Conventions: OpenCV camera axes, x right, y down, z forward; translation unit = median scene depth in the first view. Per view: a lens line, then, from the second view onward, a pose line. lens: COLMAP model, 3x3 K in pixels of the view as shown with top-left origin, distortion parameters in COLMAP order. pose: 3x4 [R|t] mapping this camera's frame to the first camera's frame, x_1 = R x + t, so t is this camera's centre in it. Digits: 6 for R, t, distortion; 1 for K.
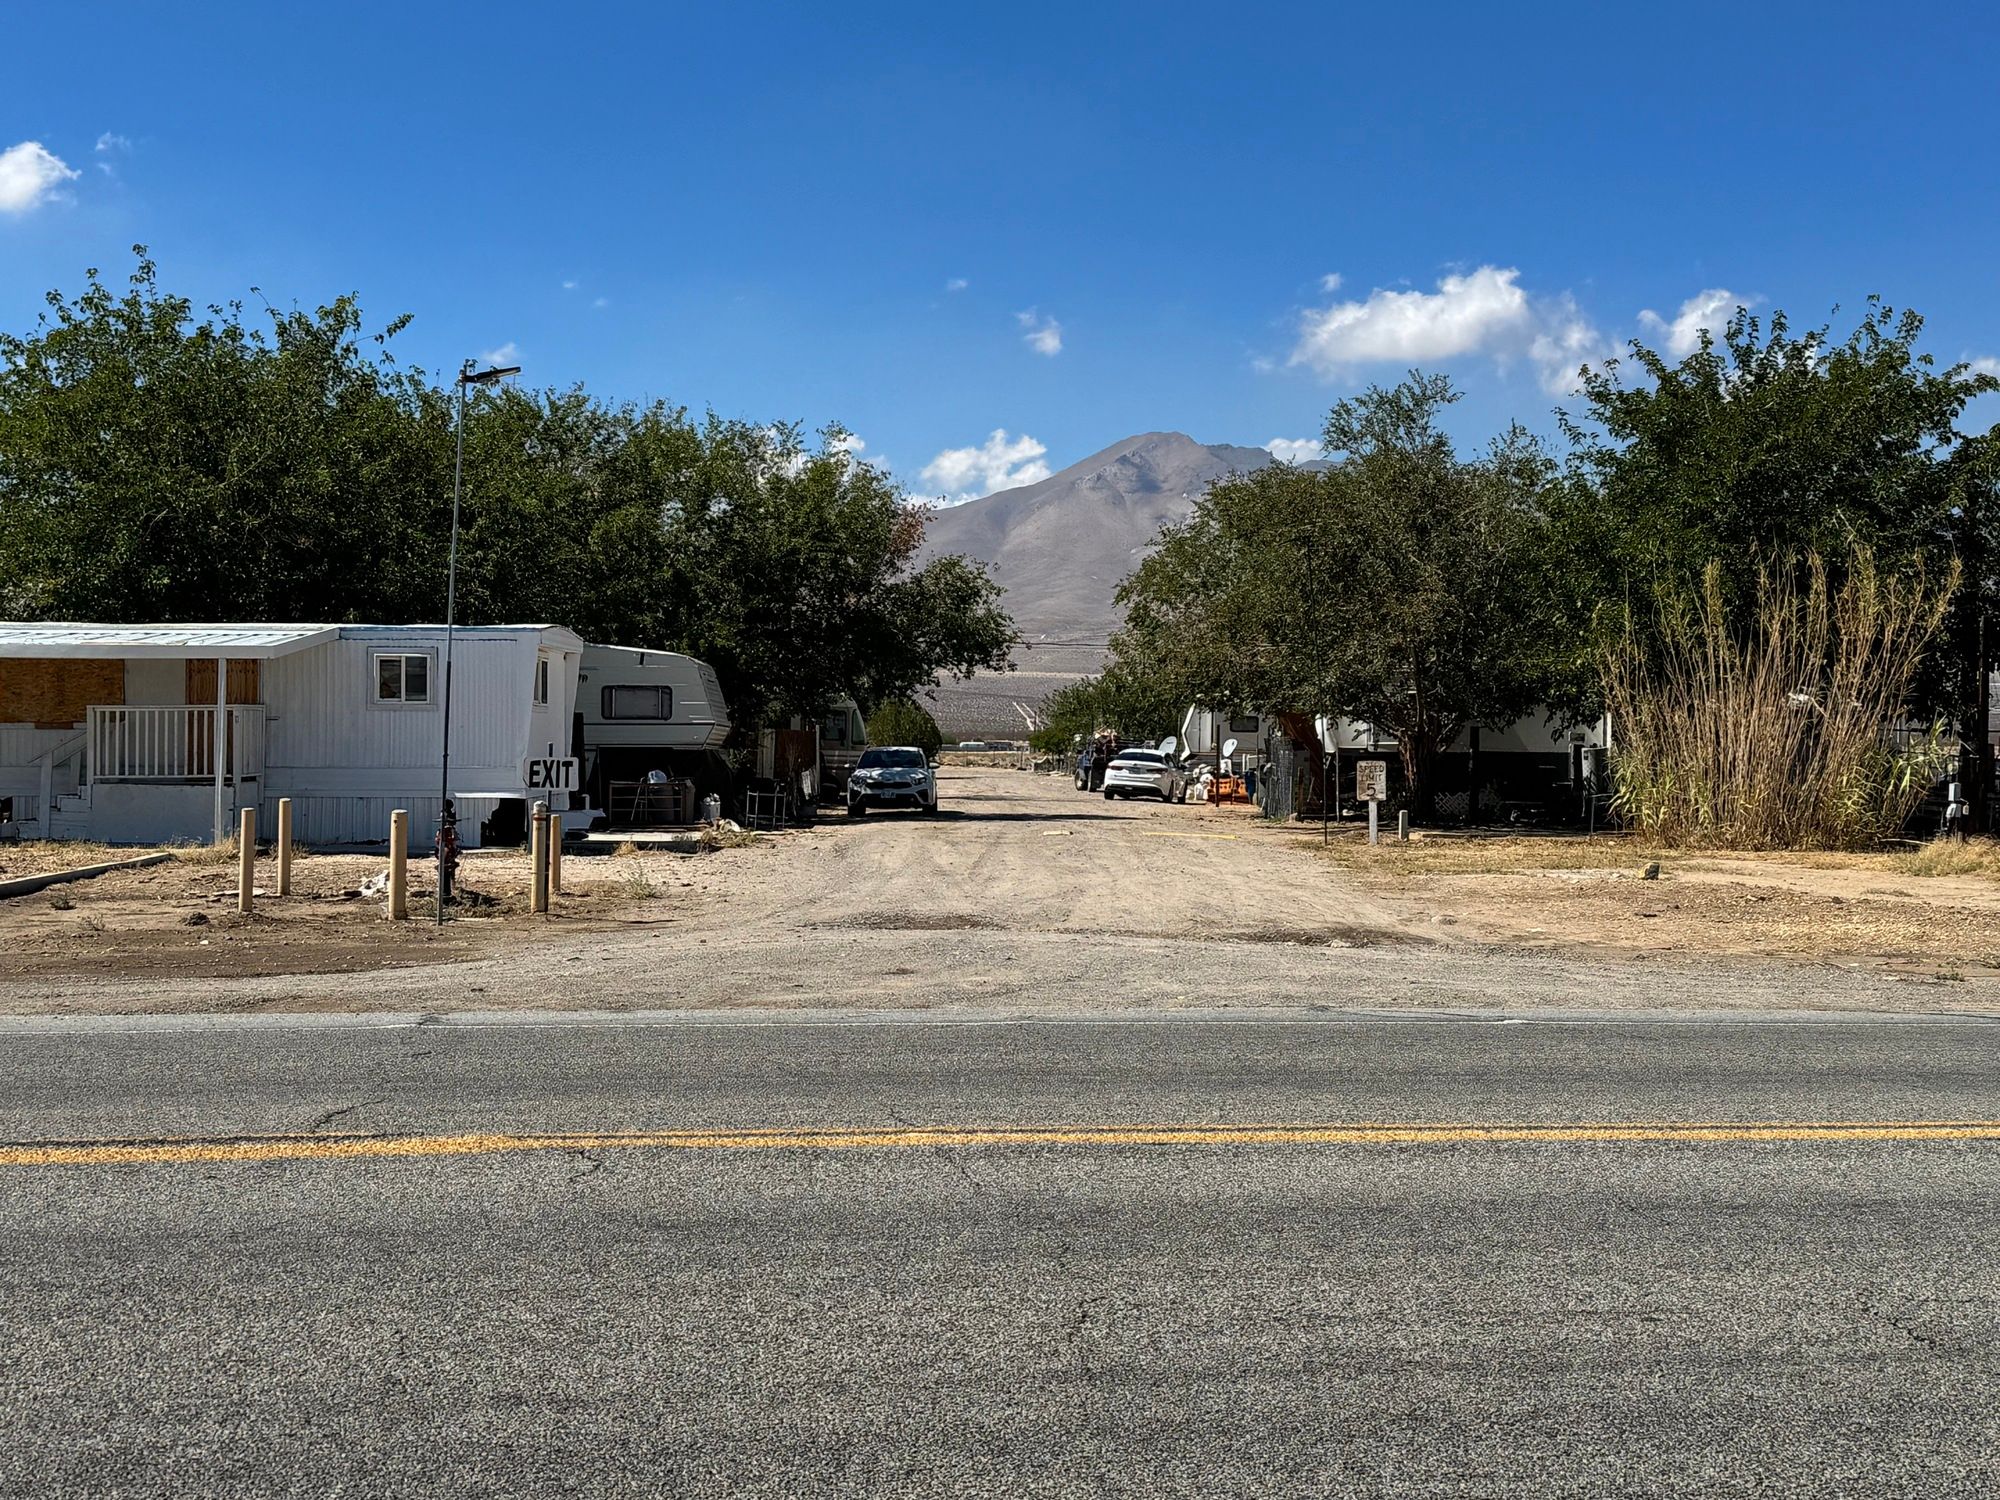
lens RADIAL K [[2737.1, 0, 1003.3], [0, 2737.1, 769.0], [0, 0, 1]] dist [0.154487, 0.000000]
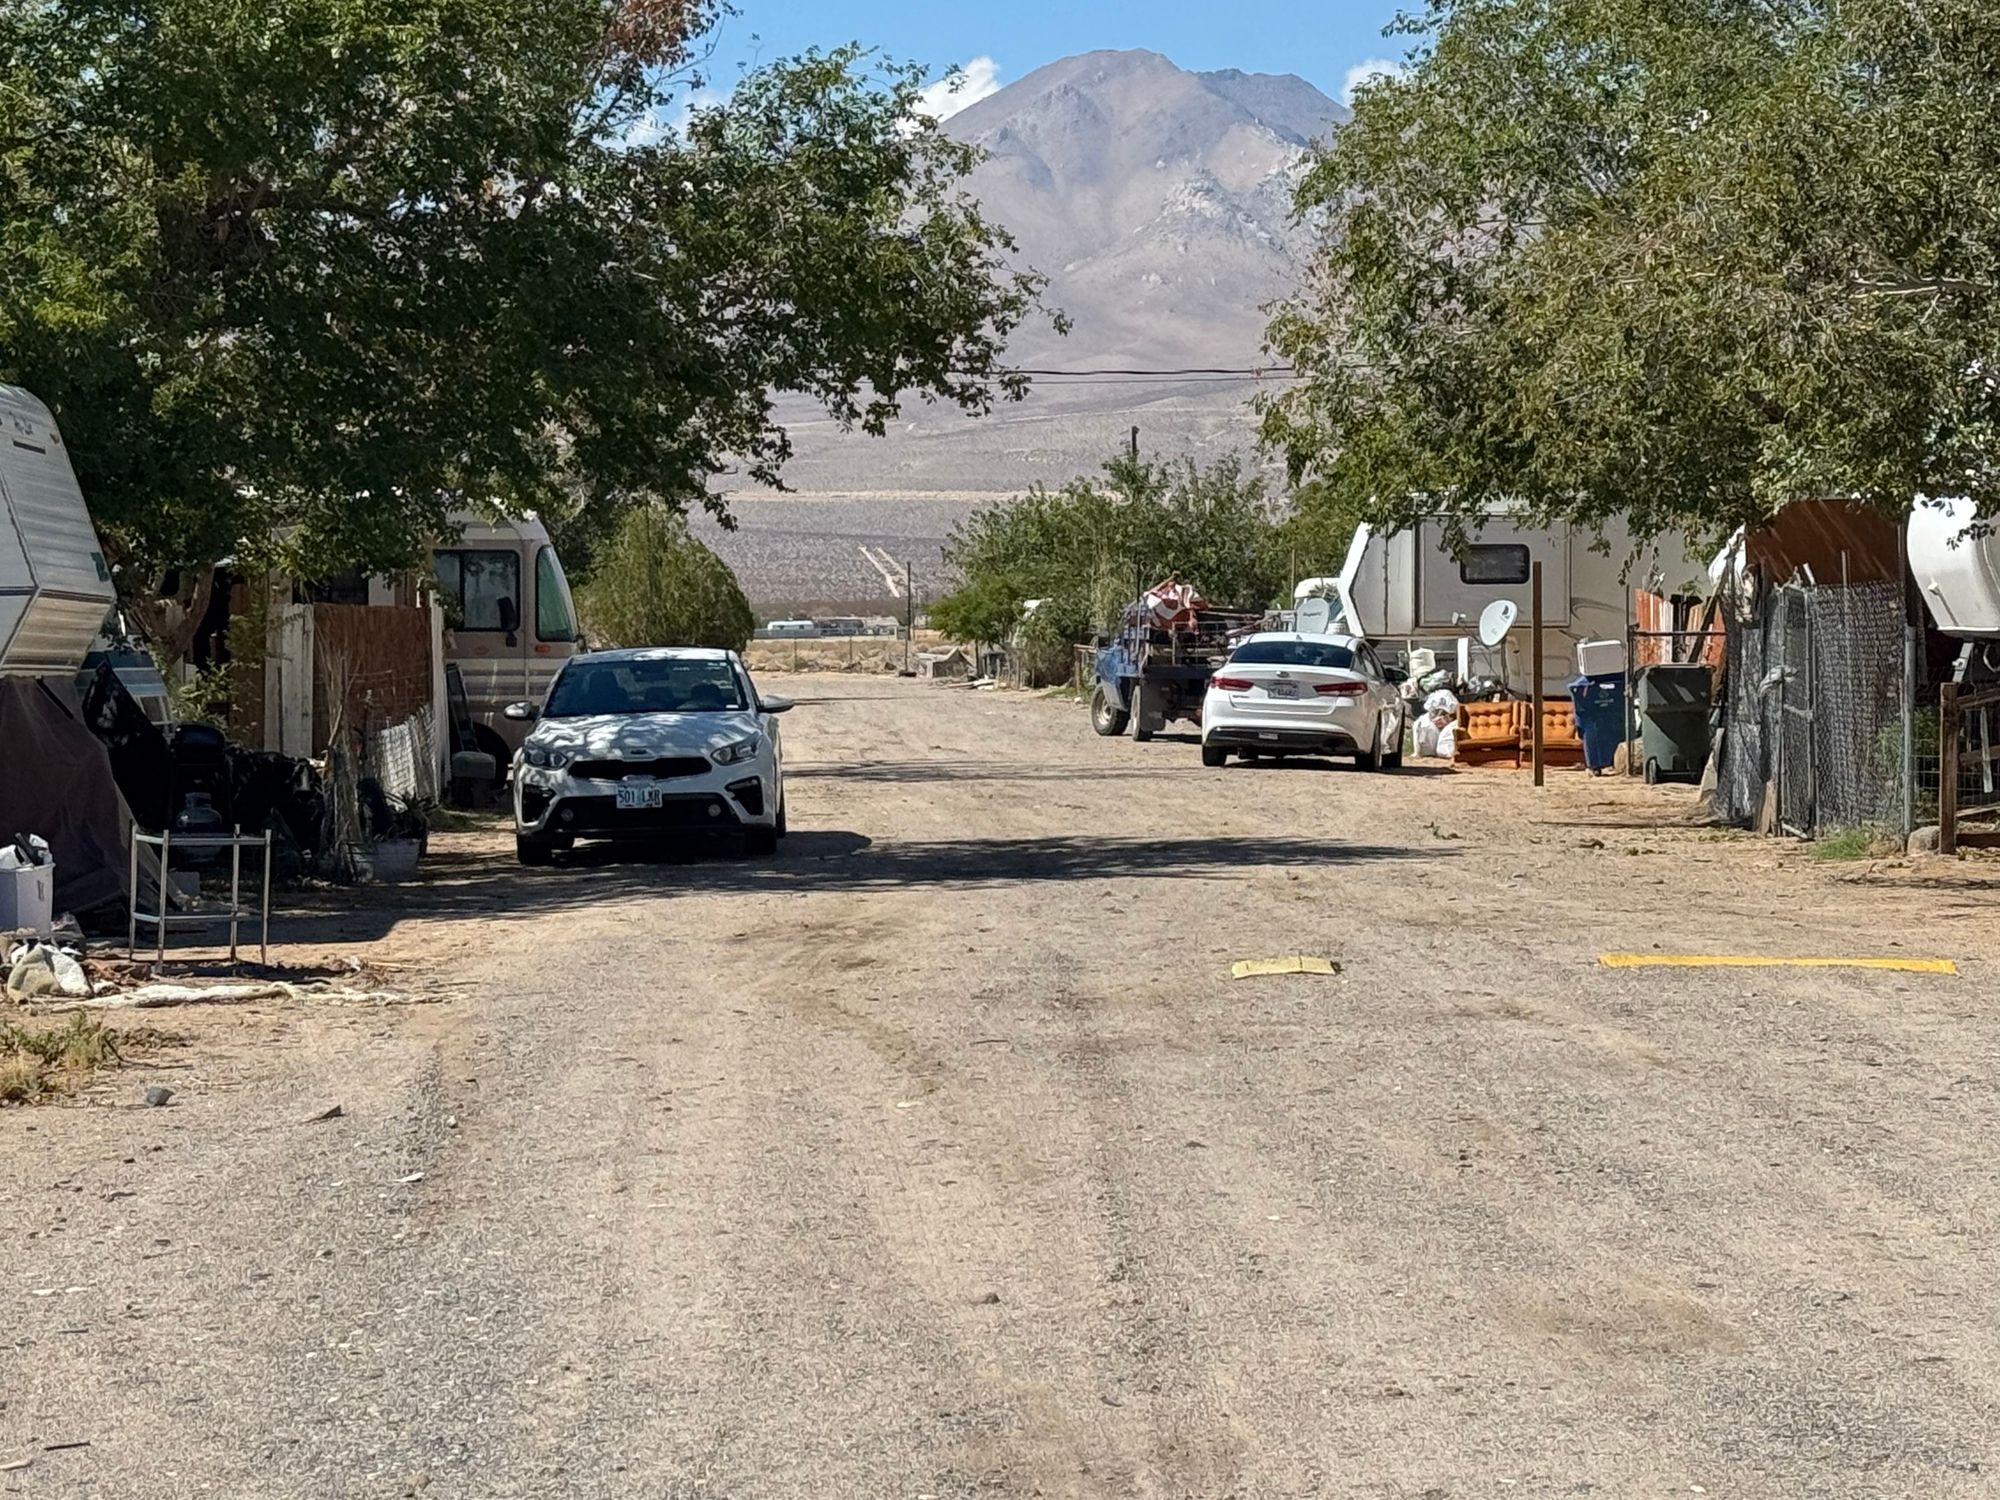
lens RADIAL K [[4951.1, 0, 998.4], [0, 4951.1, 714.4], [0, 0, 1]] dist [0.133260, 0.000000]
pose [[0.999167, -0.026570, 0.030975, -0.018820], [0.026271, 0.999605, 0.010032, -0.005628], [-0.031229, -0.009210, 0.999470, 0.444630]]
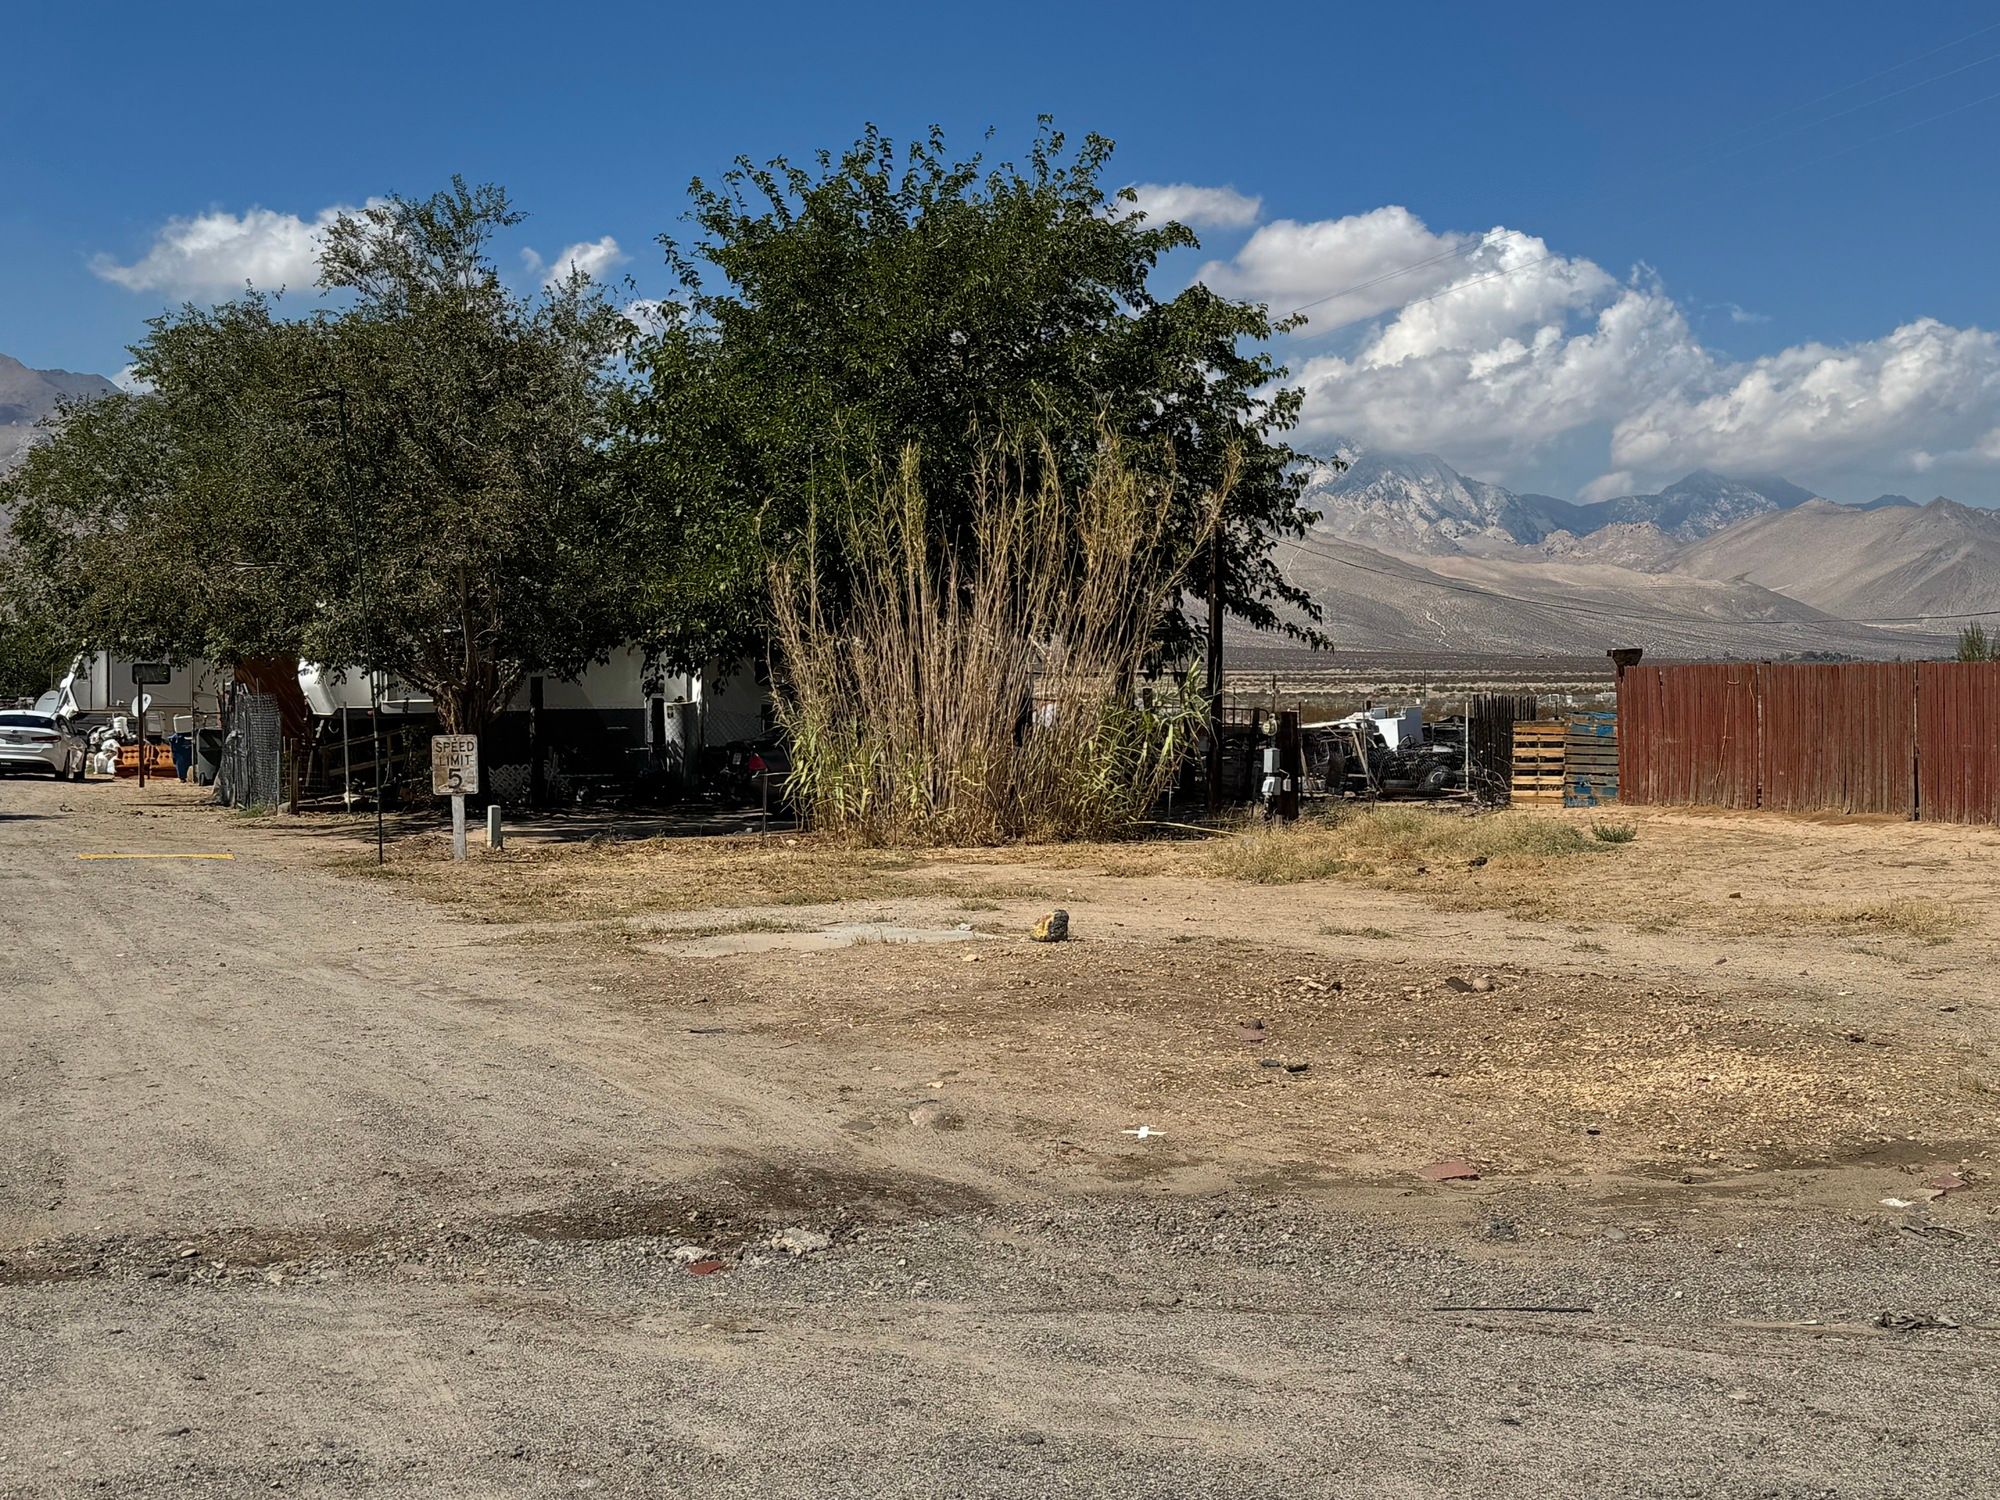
lens RADIAL K [[2737.1, 0, 991.6], [0, 2737.1, 750.8], [0, 0, 1]] dist [0.154487, 0.000000]
pose [[0.920596, -0.026986, 0.389584, -0.004192], [0.021246, 0.999593, 0.019036, -0.007343], [-0.389939, -0.009248, 0.920794, 0.278112]]
